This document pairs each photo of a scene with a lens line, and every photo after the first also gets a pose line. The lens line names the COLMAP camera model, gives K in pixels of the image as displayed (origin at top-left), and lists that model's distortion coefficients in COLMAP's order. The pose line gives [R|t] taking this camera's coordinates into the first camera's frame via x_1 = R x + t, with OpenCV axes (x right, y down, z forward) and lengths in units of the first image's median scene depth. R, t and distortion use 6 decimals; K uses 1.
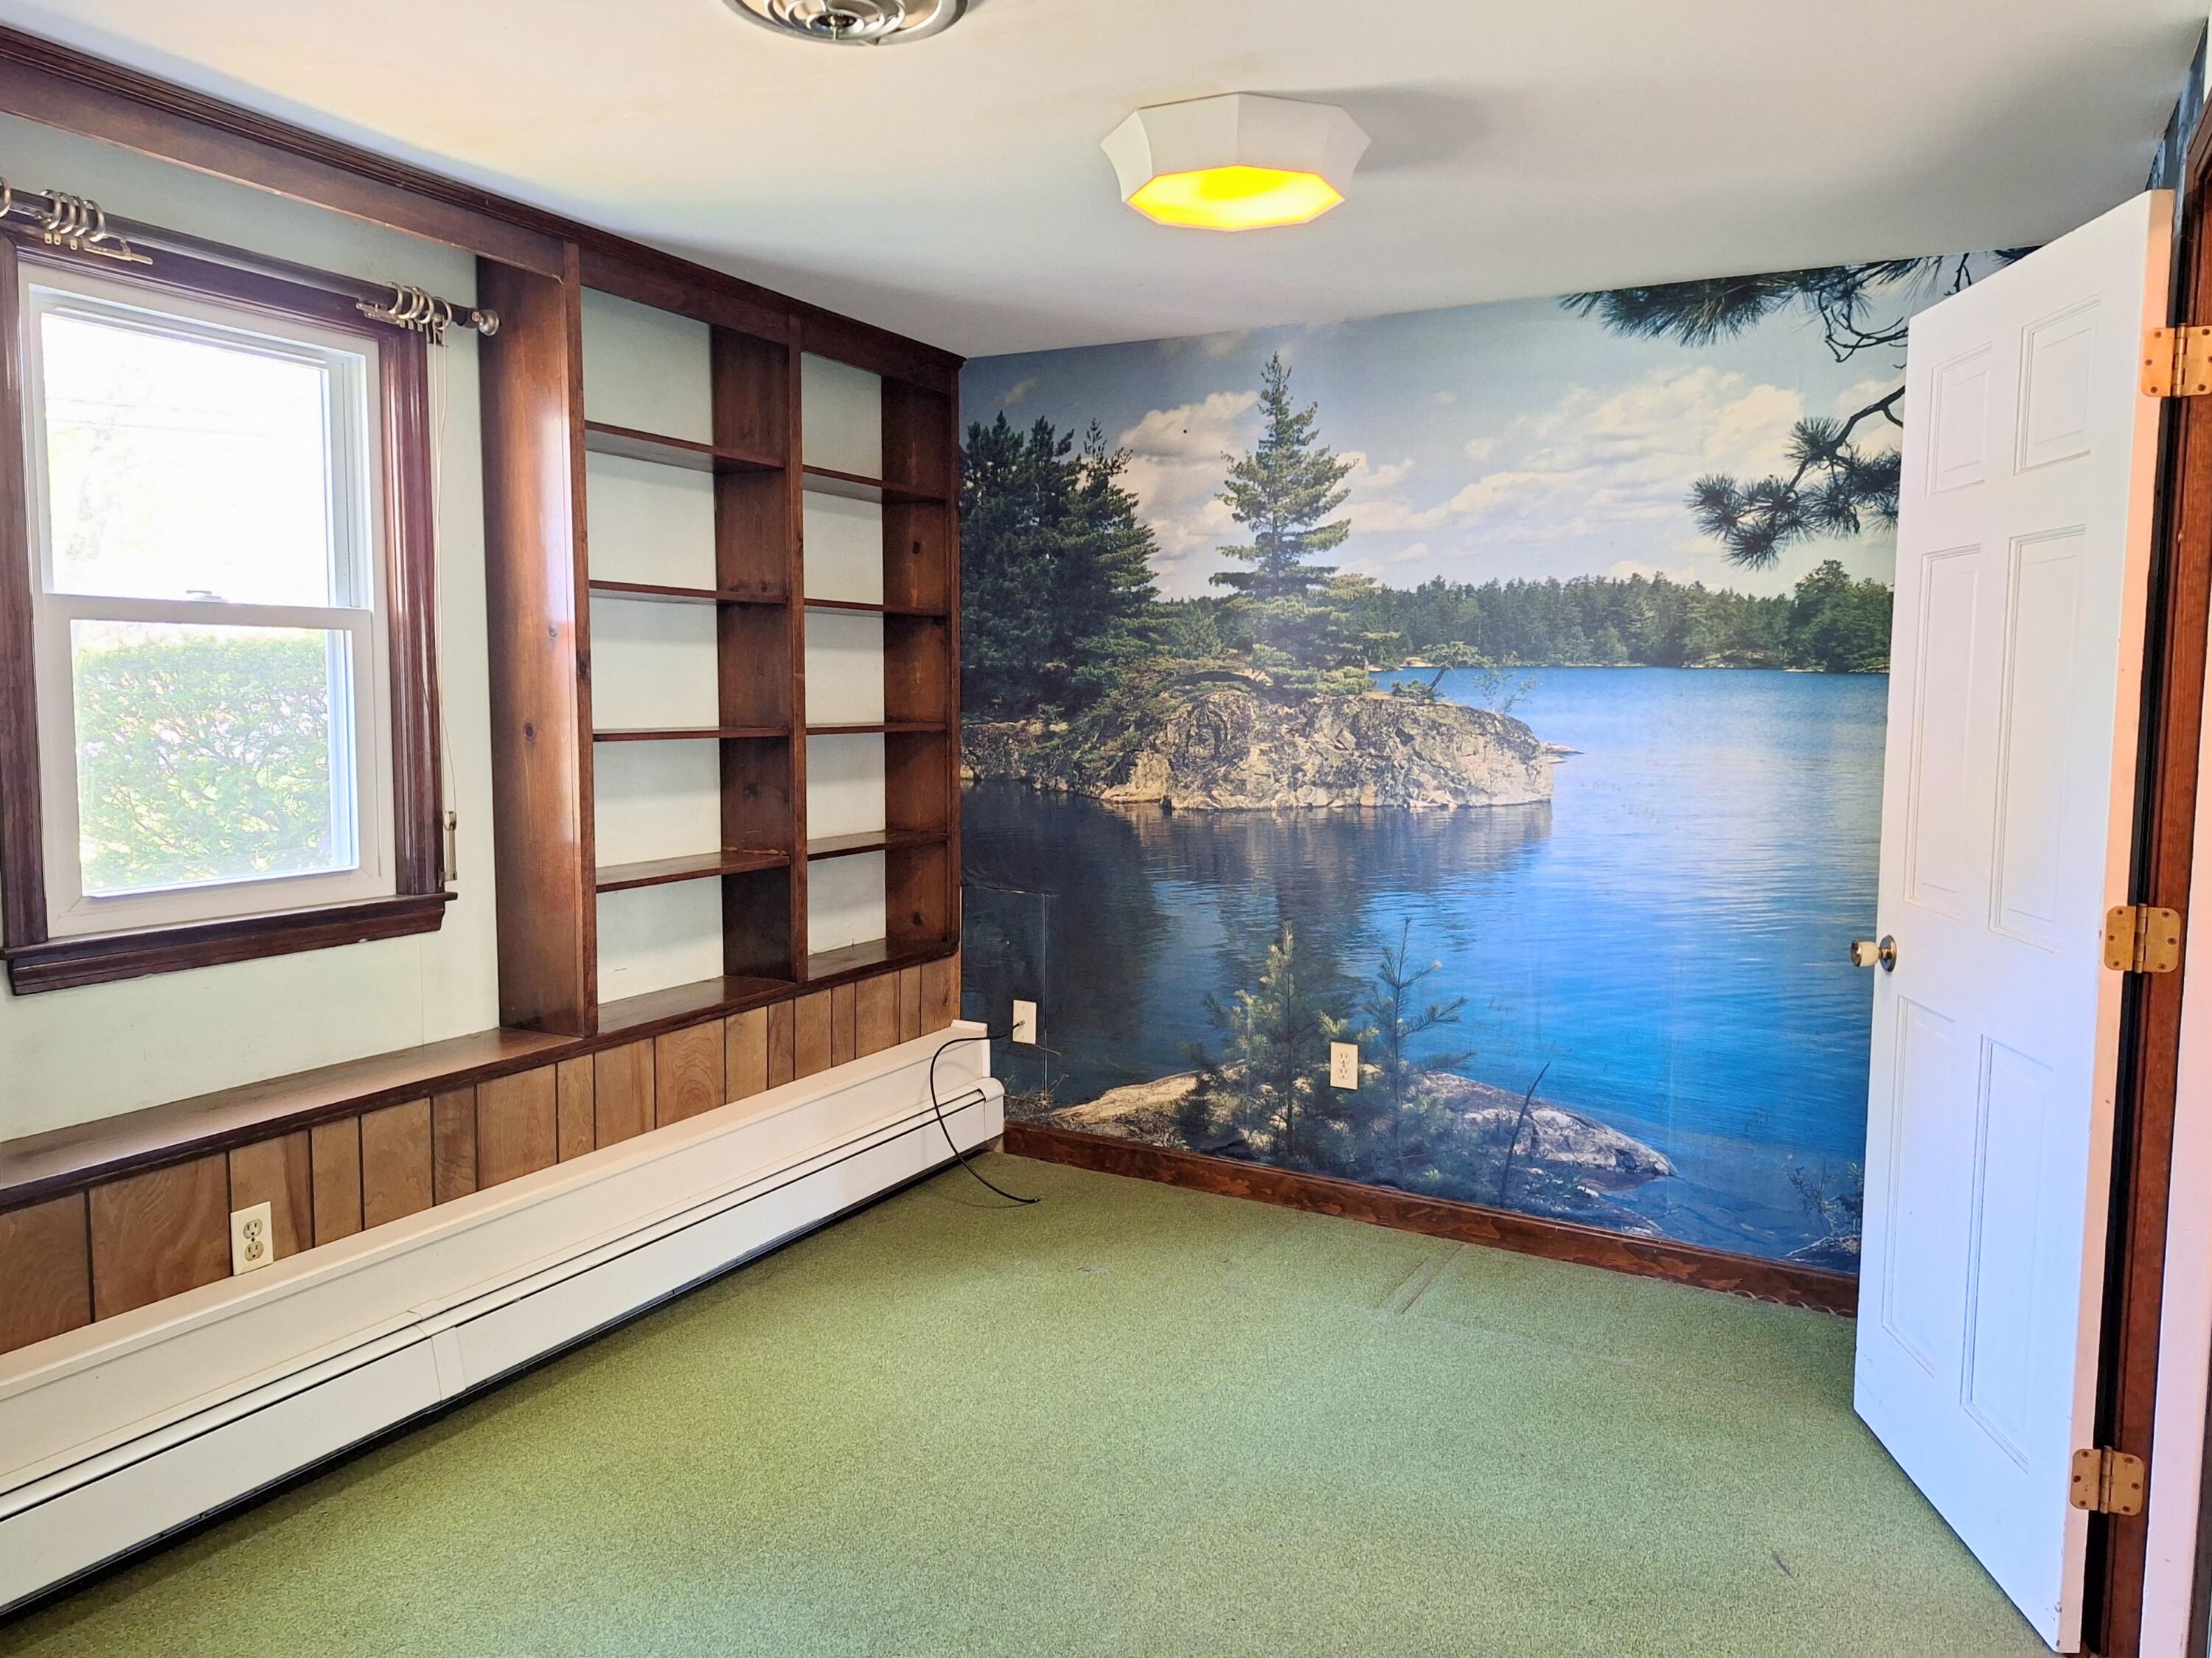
lens RADIAL K [[1545.0, 0, 1106.6], [0, 1545.0, 822.1], [0, 0, 1]] dist [0.053607, -0.058399]
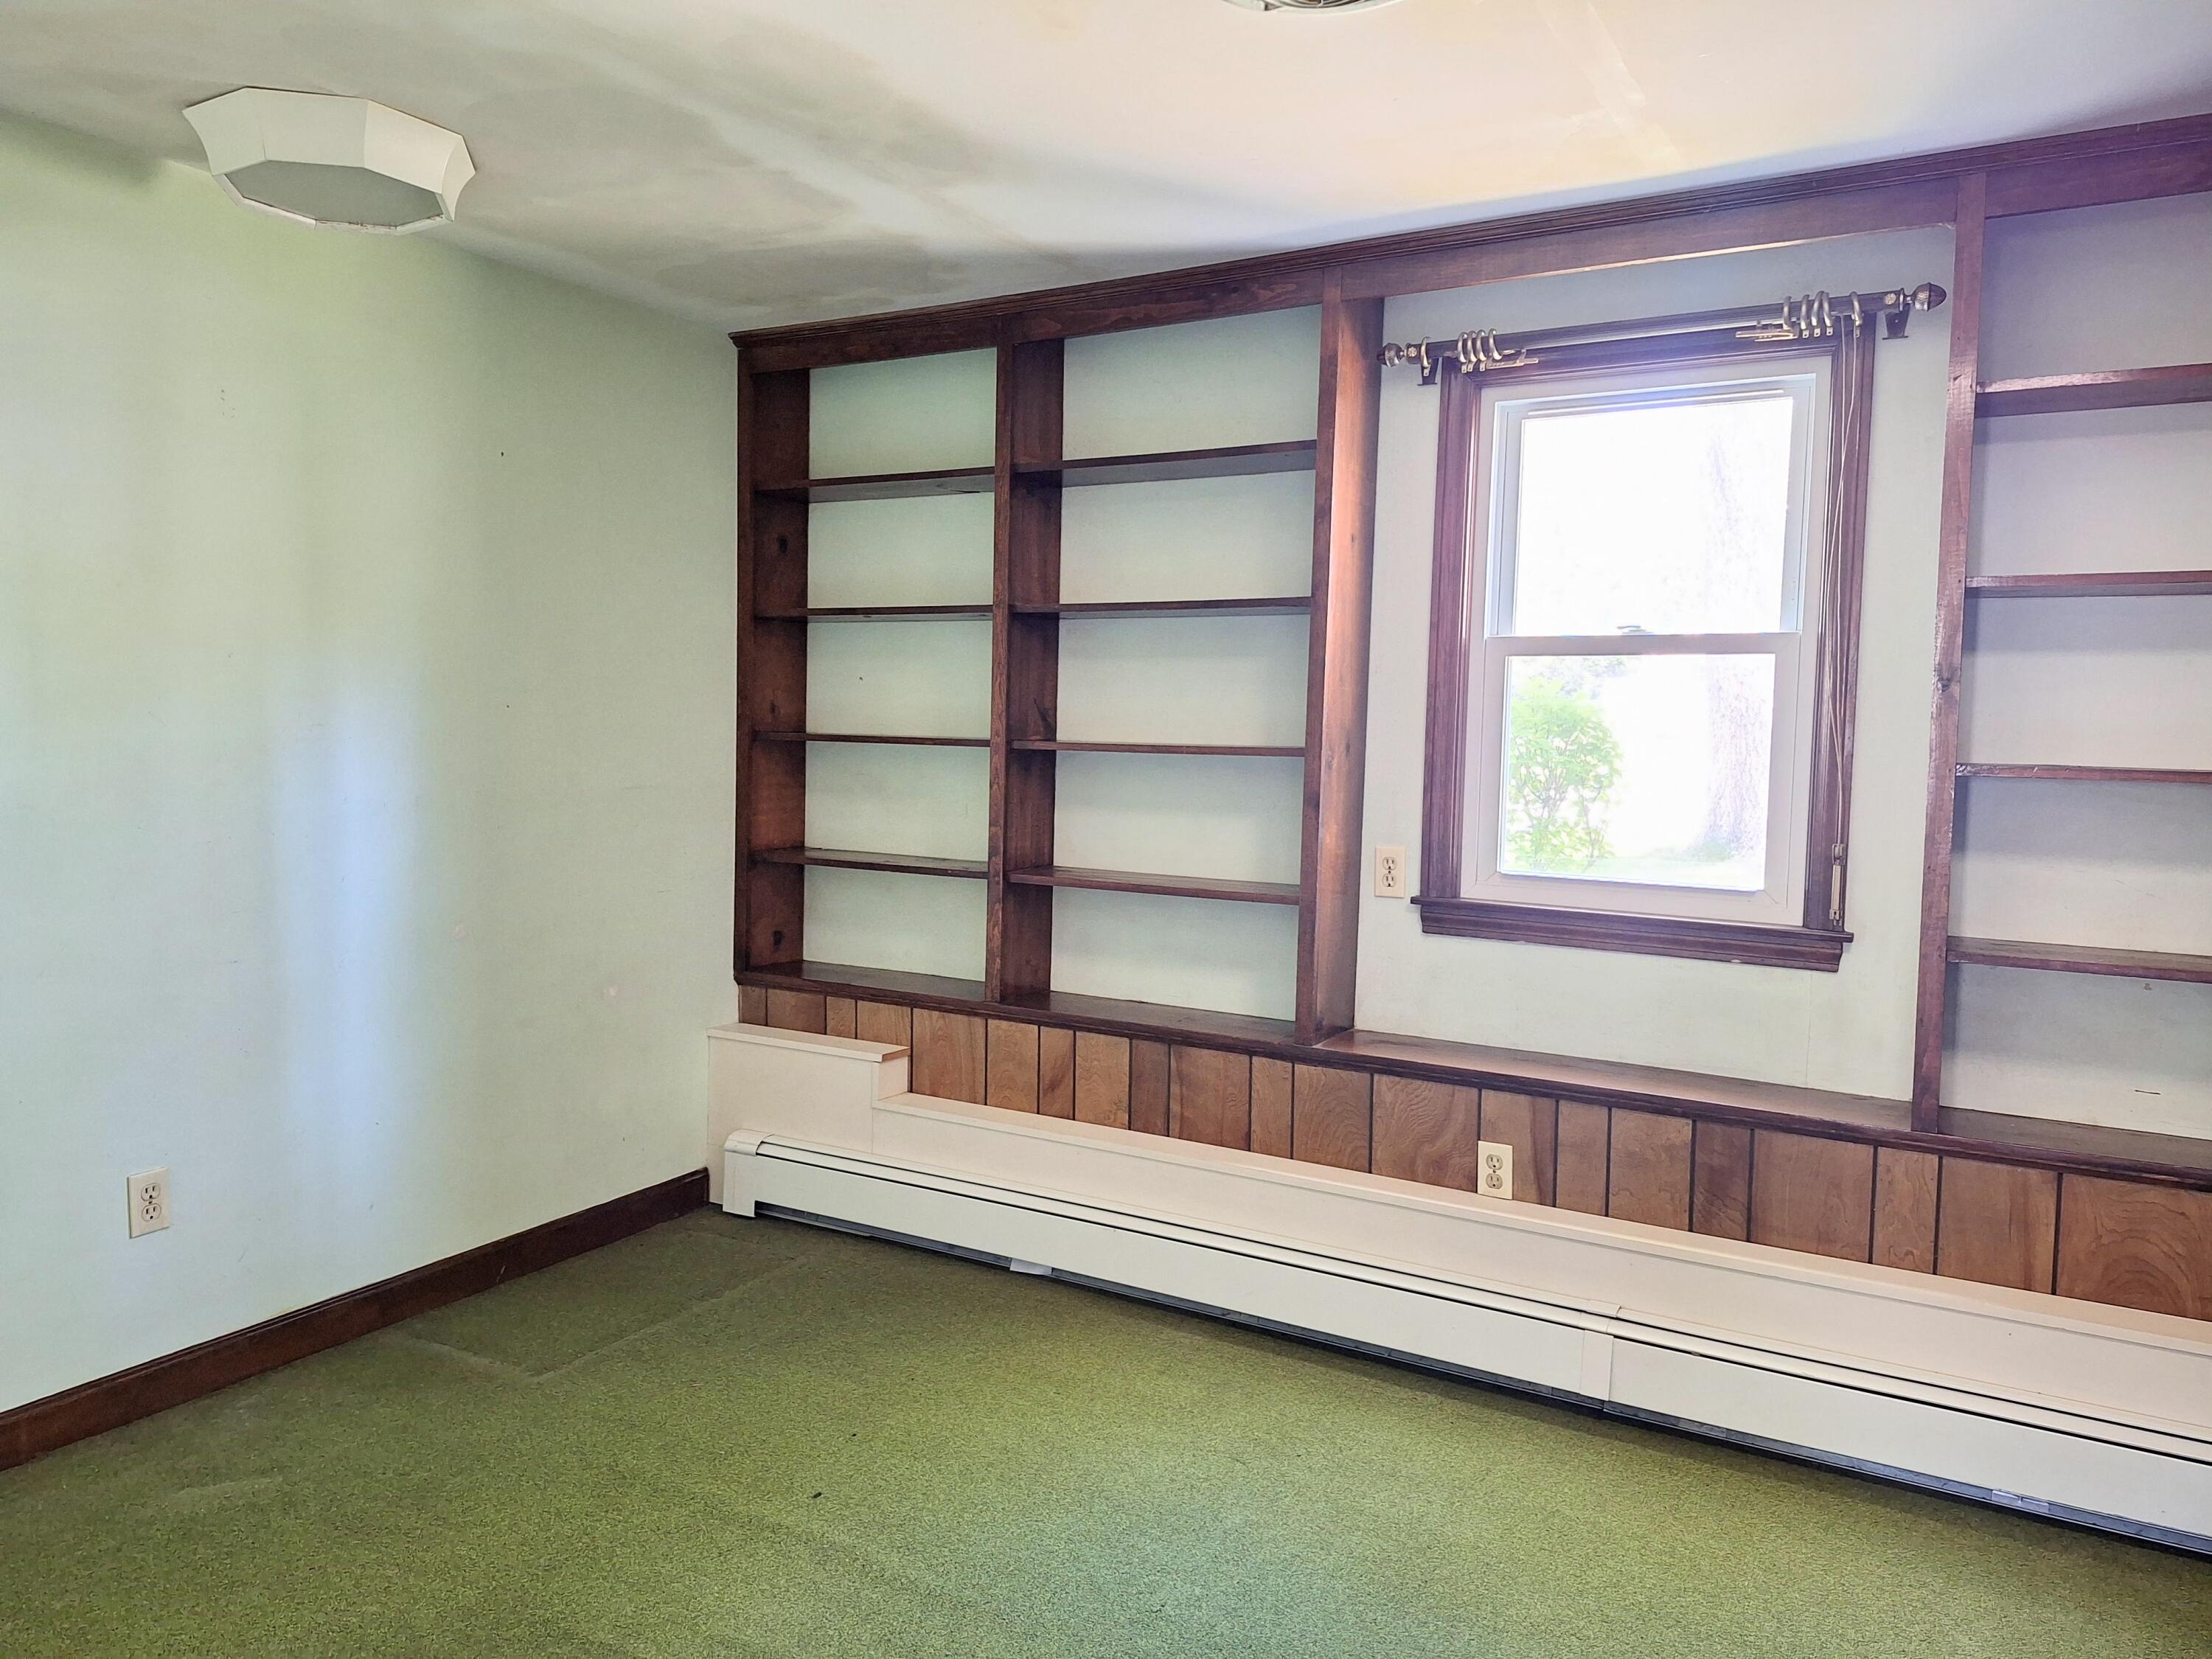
lens RADIAL K [[1545.1, 0, 1106.7], [0, 1545.1, 831.8], [0, 0, 1]] dist [0.053607, -0.058399]
pose [[-0.039948, 0.057406, -0.997551, 0.601442], [-0.112689, 0.991720, 0.061584, -0.025735], [0.992827, 0.114873, -0.033148, 0.695017]]
